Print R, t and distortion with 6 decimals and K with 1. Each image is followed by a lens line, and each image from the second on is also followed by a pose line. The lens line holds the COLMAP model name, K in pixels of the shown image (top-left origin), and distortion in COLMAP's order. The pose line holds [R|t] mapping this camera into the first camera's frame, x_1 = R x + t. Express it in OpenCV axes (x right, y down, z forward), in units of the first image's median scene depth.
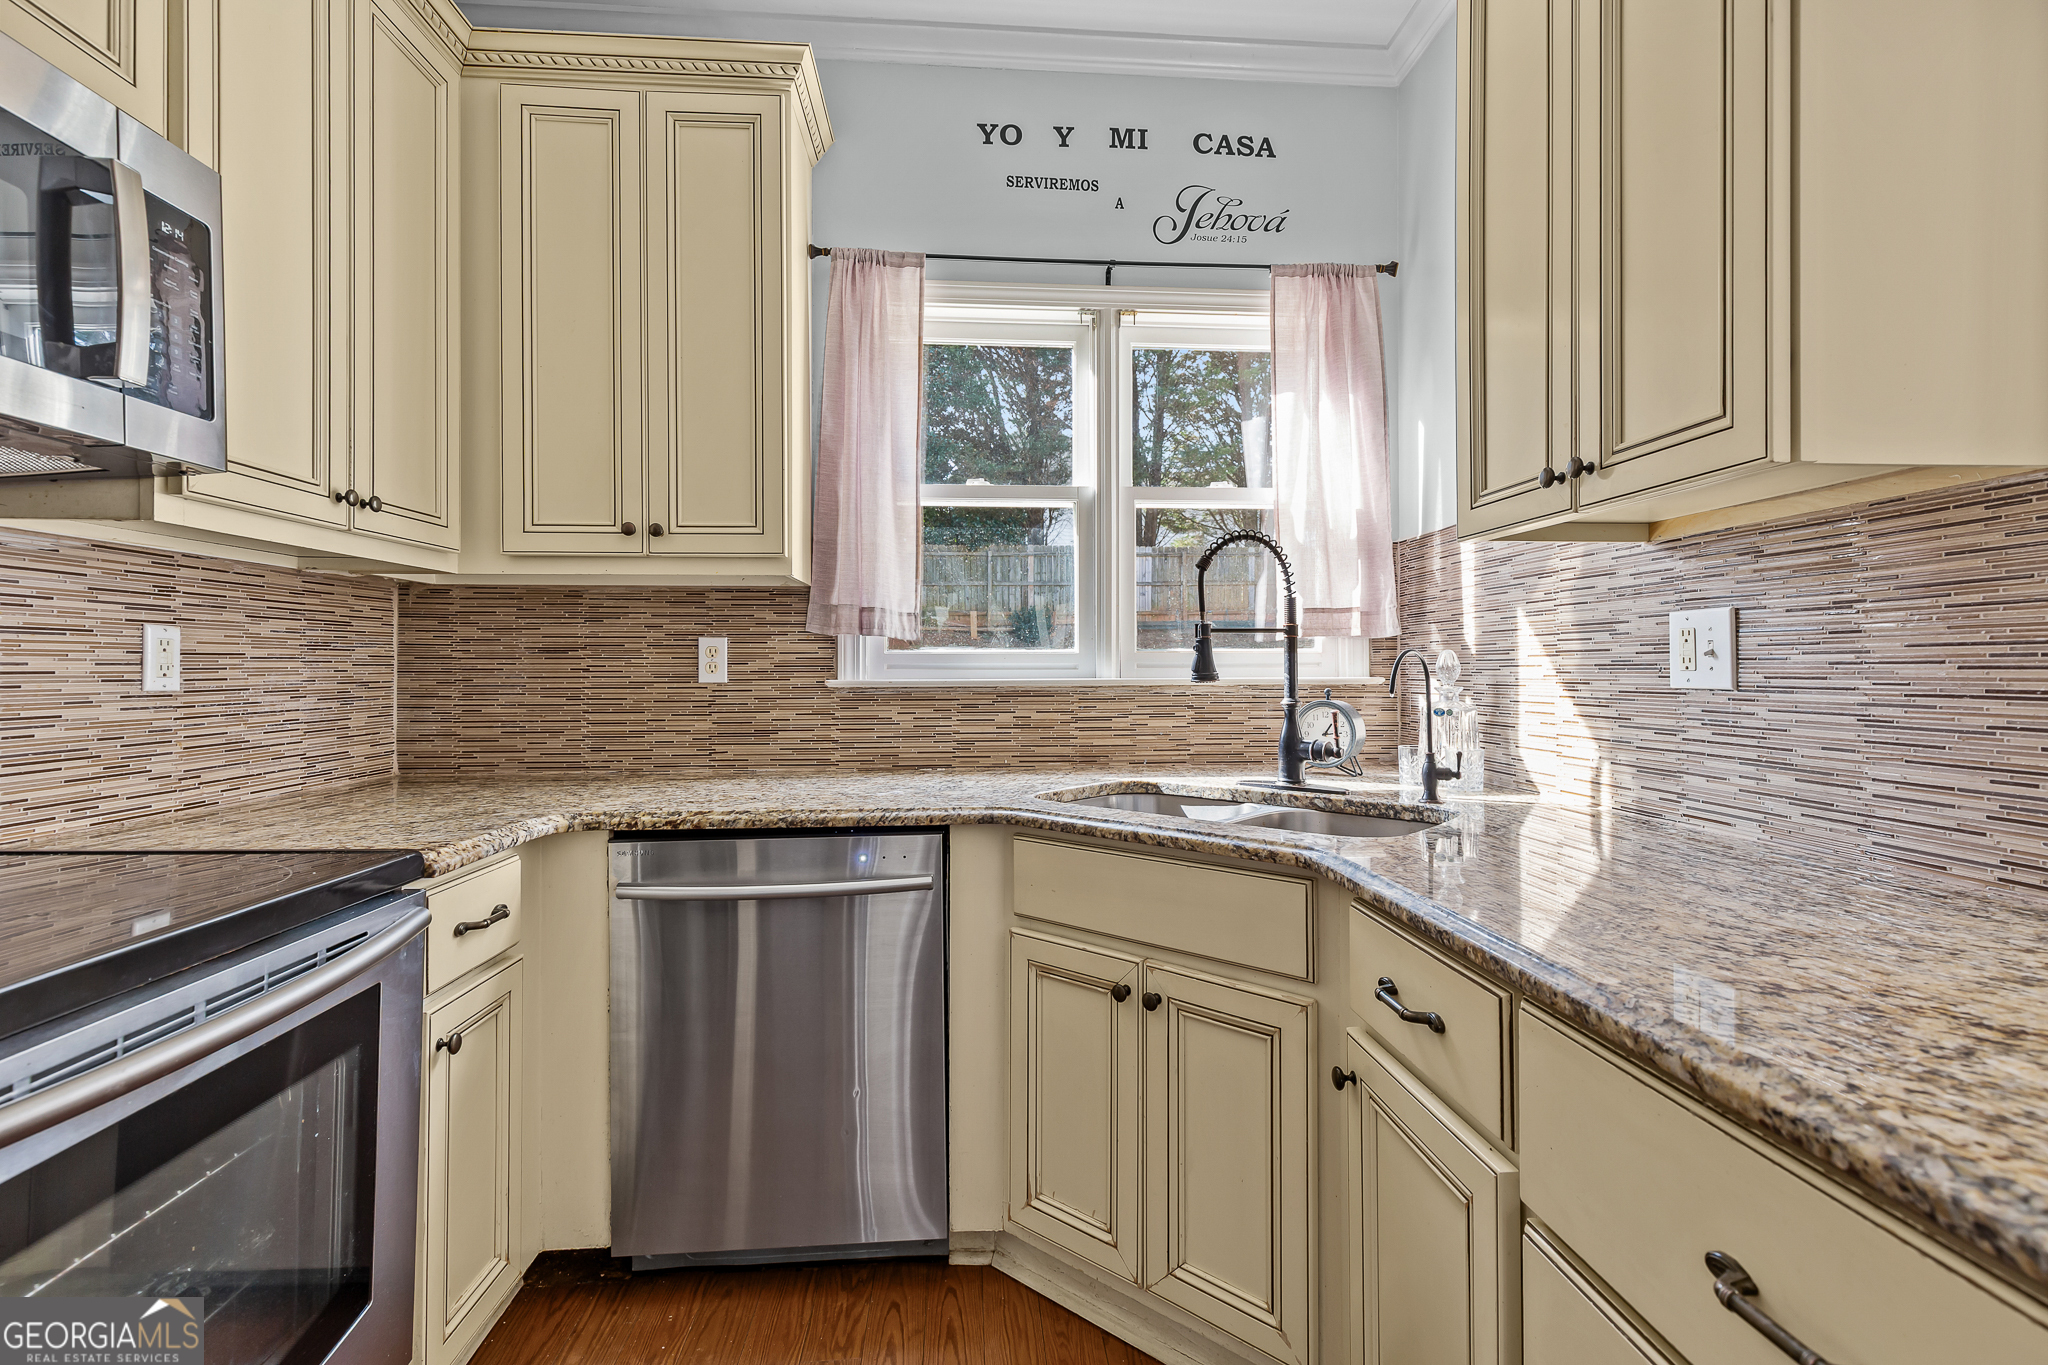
lens RADIAL K [[942.1, 0, 1050.7], [0, 942.1, 662.4], [0, 0, 1]] dist [0.005280, 0.000672]
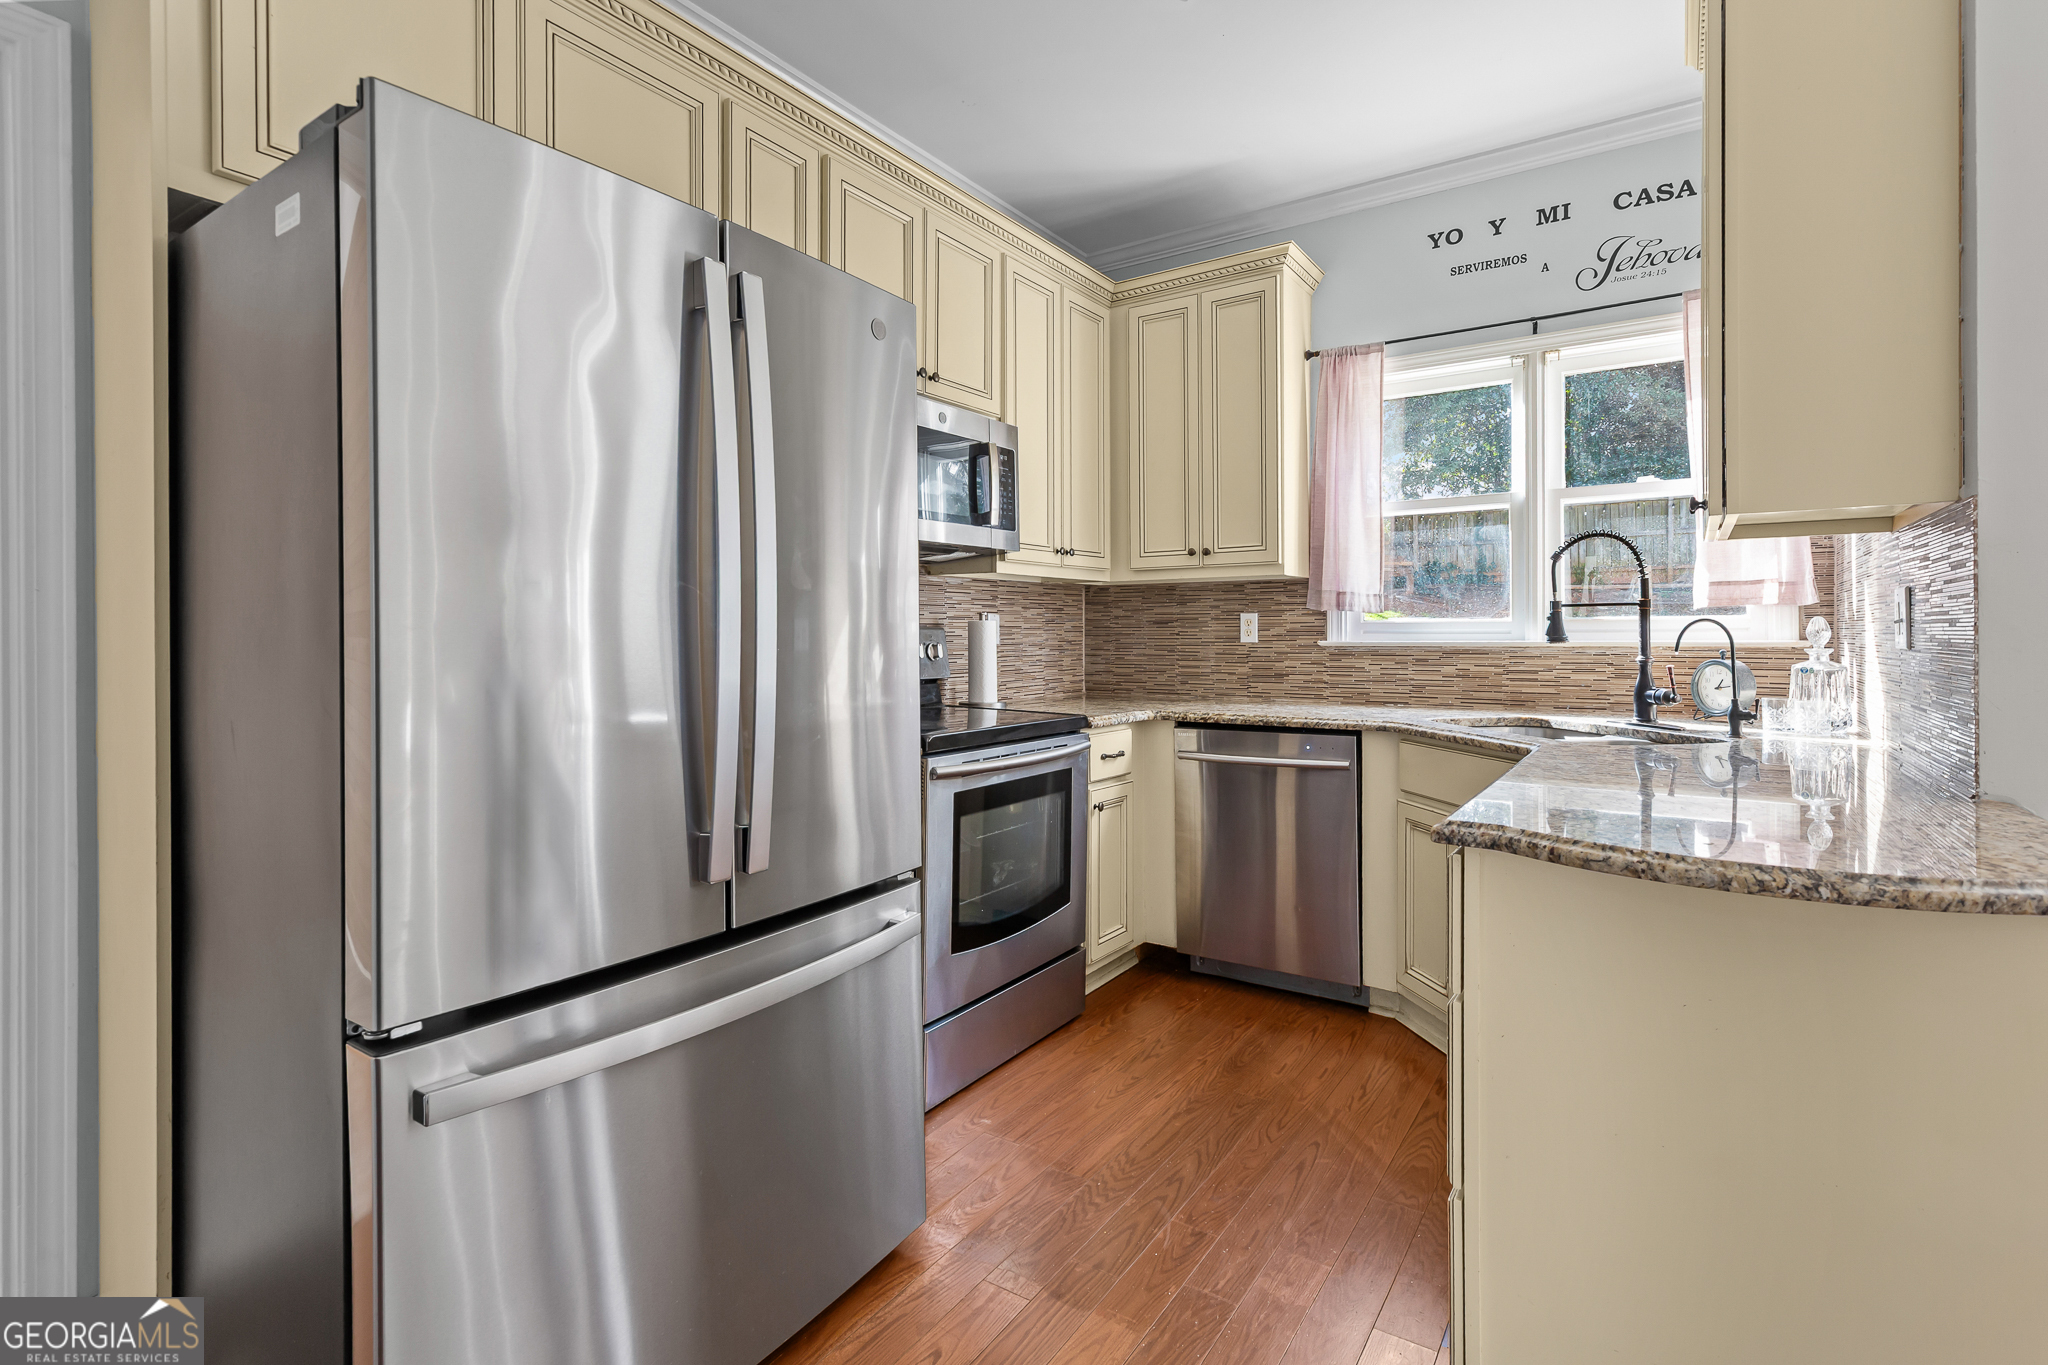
lens RADIAL K [[986.8, 0, 1026.6], [0, 986.8, 642.3], [0, 0, 1]] dist [-0.000443, 0.000077]
pose [[0.776486, 0.005120, -0.630113, 0.397953], [0.005642, 0.999870, 0.015077, -0.005504], [0.630109, -0.015262, 0.776357, -0.516738]]
